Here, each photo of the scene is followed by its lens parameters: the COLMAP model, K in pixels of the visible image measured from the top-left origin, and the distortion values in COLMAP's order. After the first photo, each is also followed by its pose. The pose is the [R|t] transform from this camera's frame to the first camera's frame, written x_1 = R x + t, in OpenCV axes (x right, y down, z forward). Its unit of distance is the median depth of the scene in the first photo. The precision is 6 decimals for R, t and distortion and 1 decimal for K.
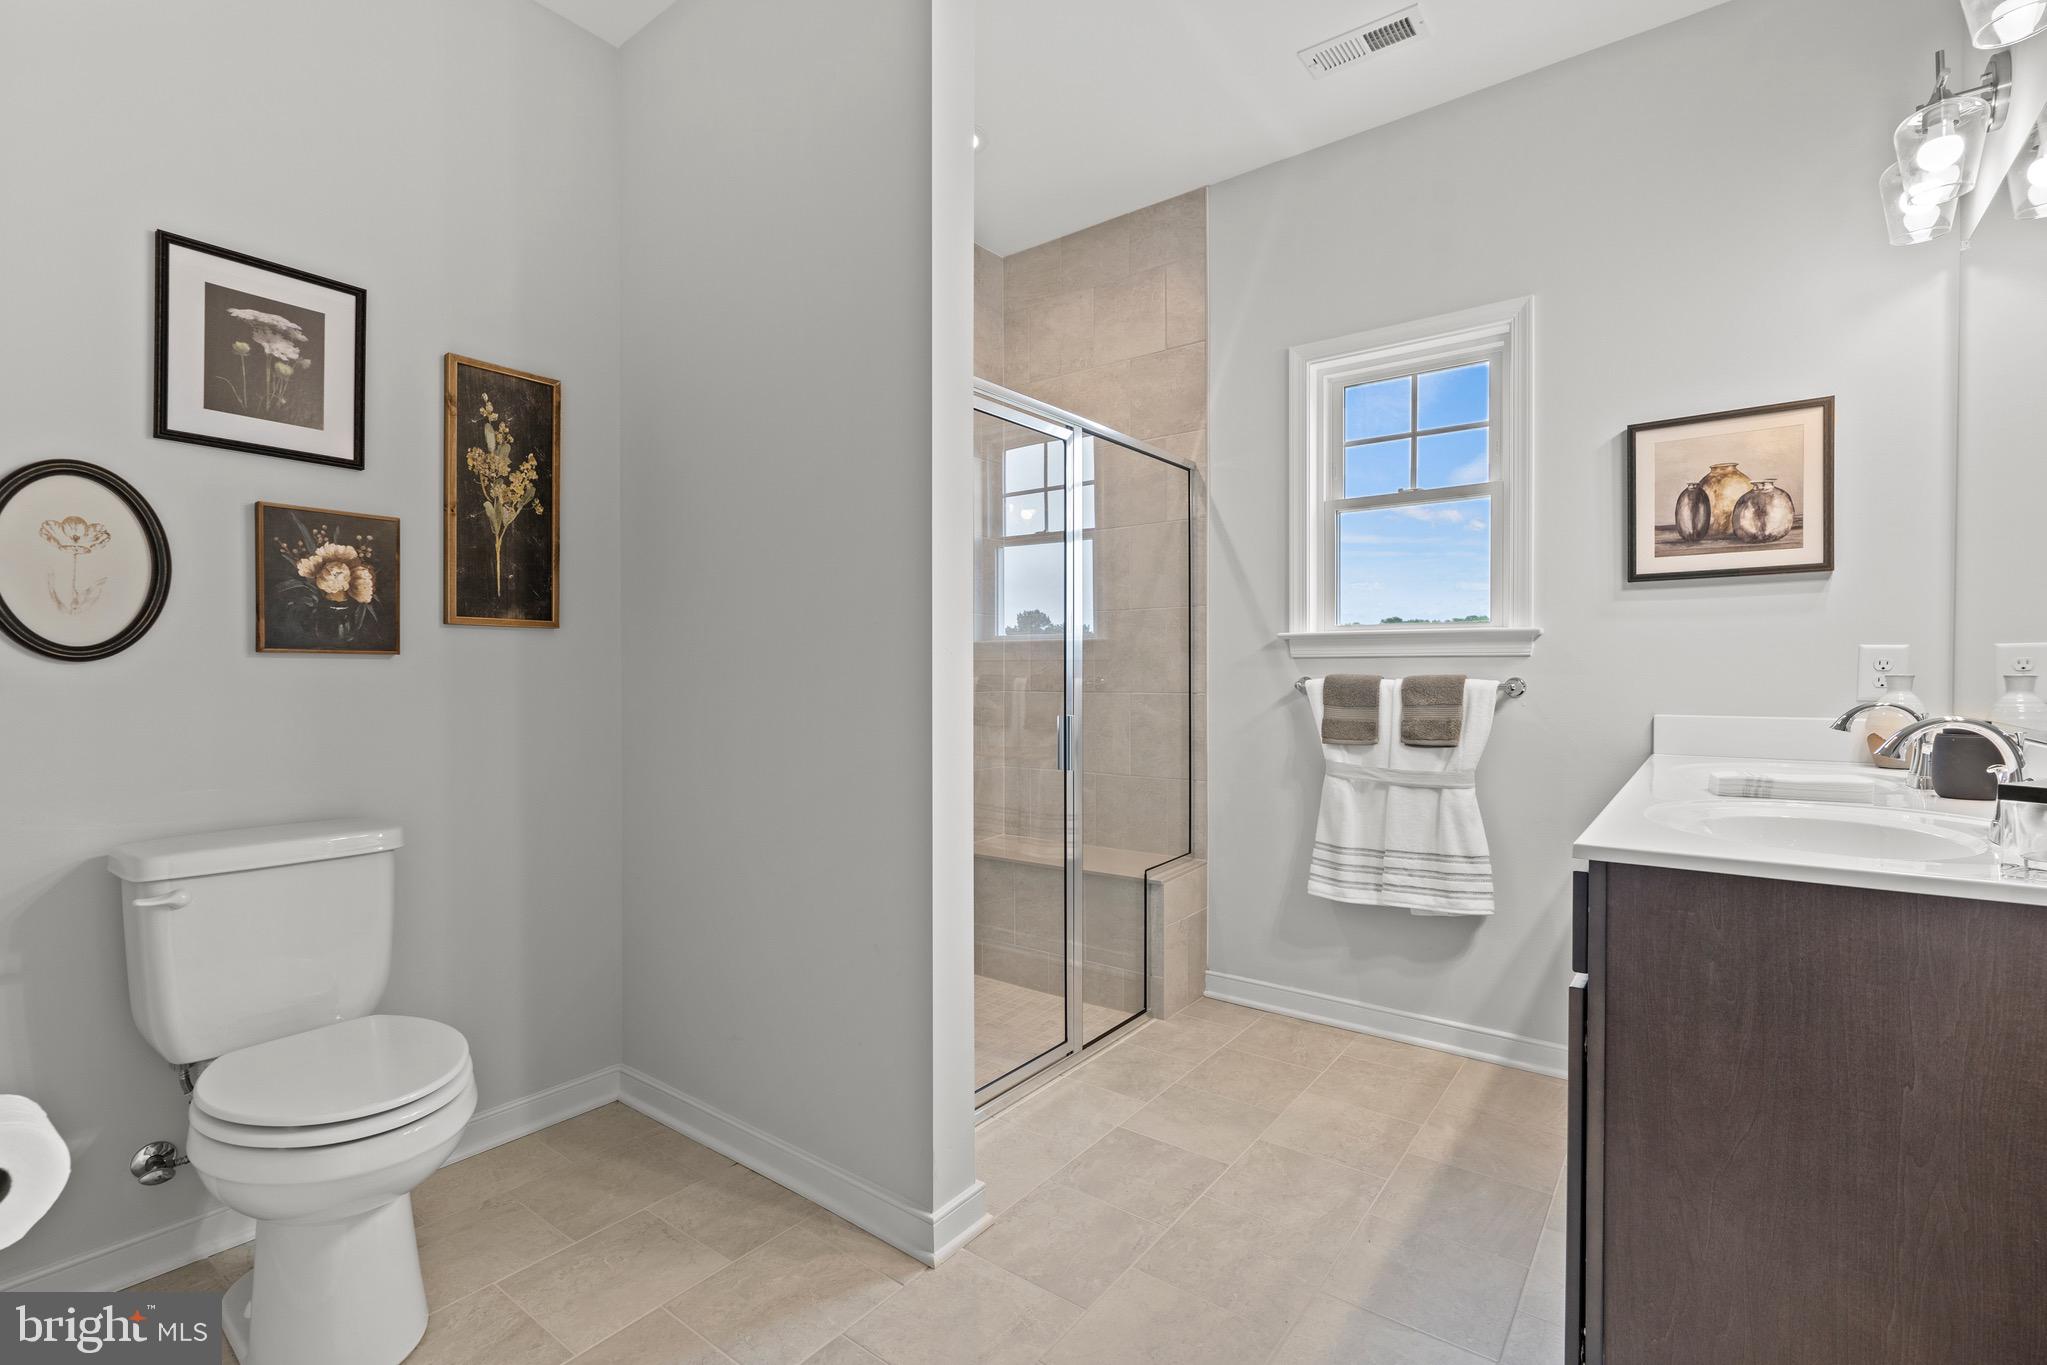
lens RADIAL K [[936.4, 0, 1021.4], [0, 936.4, 683.5], [0, 0, 1]] dist [-0.013341, 0.005599]
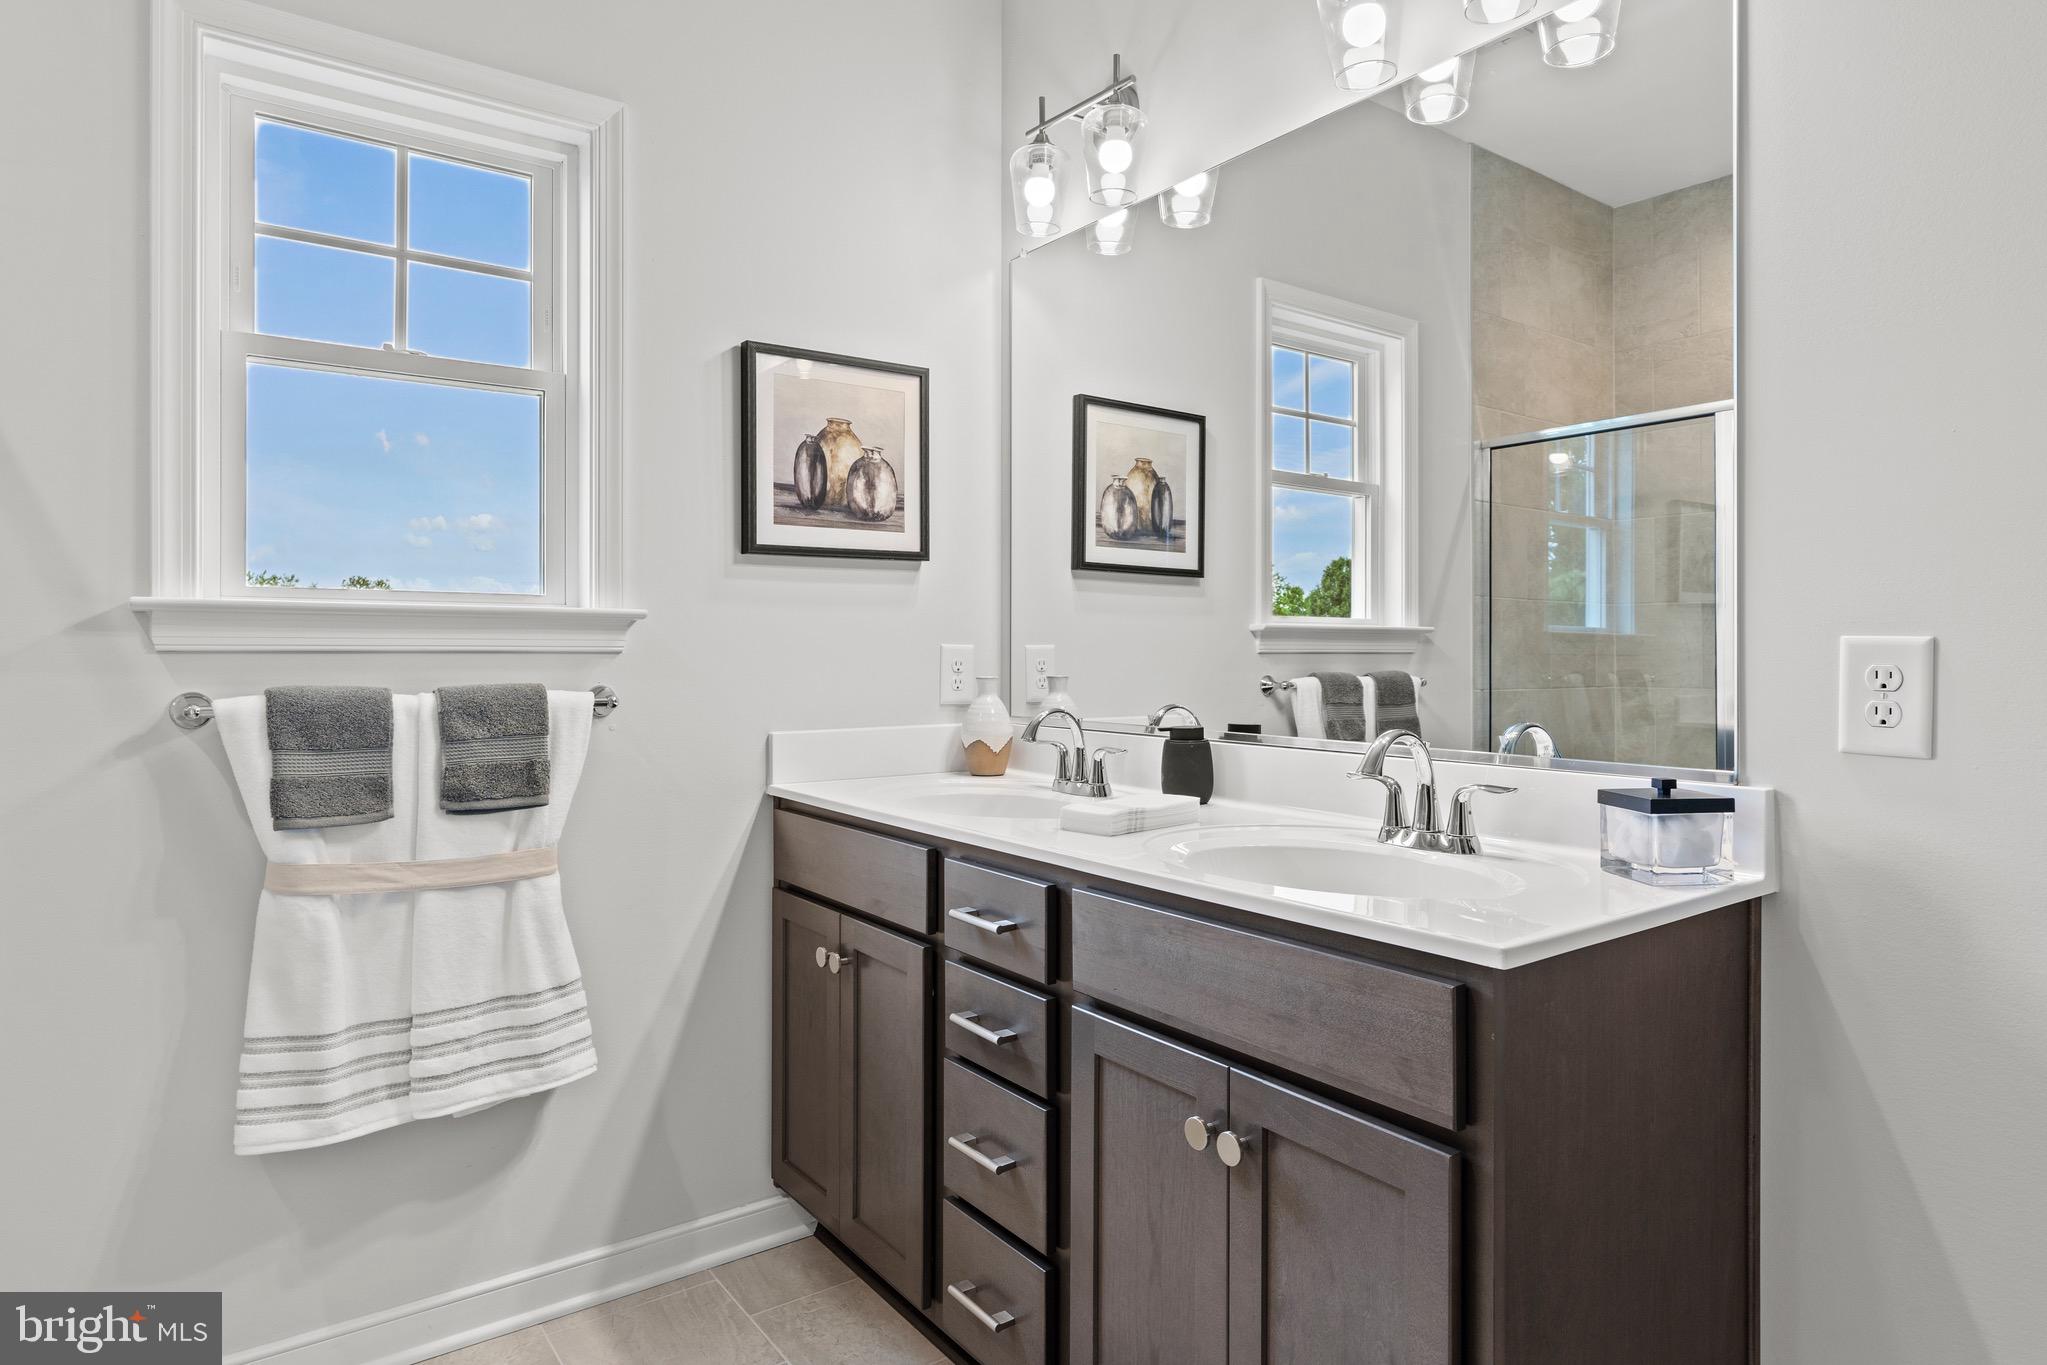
lens RADIAL K [[1162.9, 0, 1030.2], [0, 1162.9, 649.6], [0, 0, 1]] dist [-0.007129, -0.000856]
pose [[0.285019, 0.006781, 0.958498, -0.142545], [0.014123, 0.999837, -0.011273, -0.017282], [-0.958418, 0.016749, 0.284876, 0.465168]]
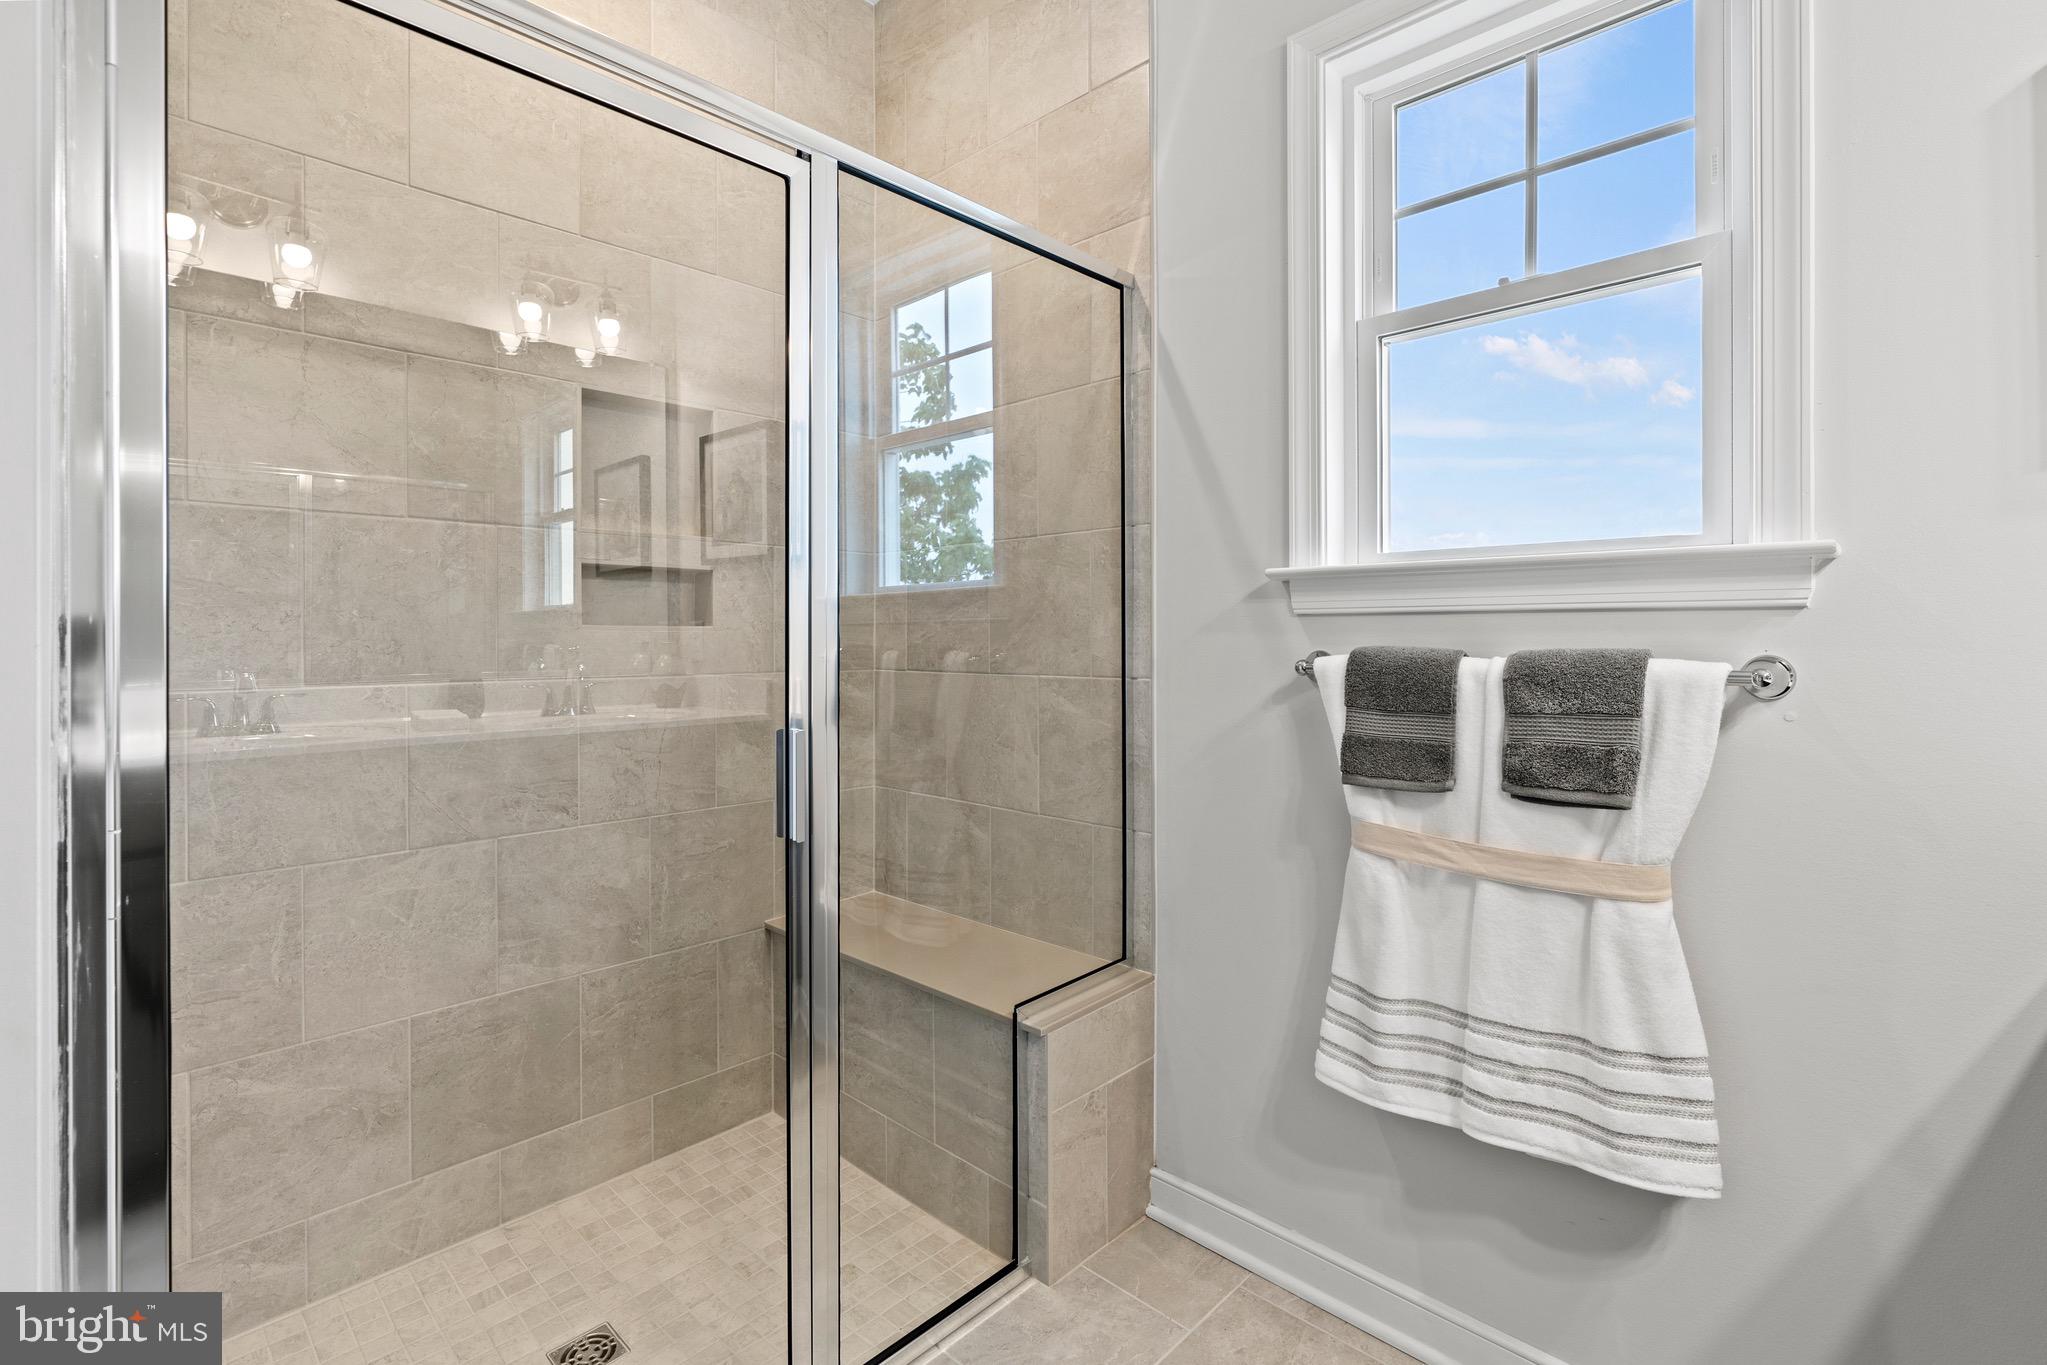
lens RADIAL K [[936.4, 0, 1033.9], [0, 936.4, 639.3], [0, 0, 1]] dist [-0.013341, 0.005599]
pose [[0.993495, -0.000015, -0.113874, 0.219410], [-0.001173, 0.999946, -0.010364, -0.008417], [0.113868, 0.010430, 0.993441, 0.491309]]
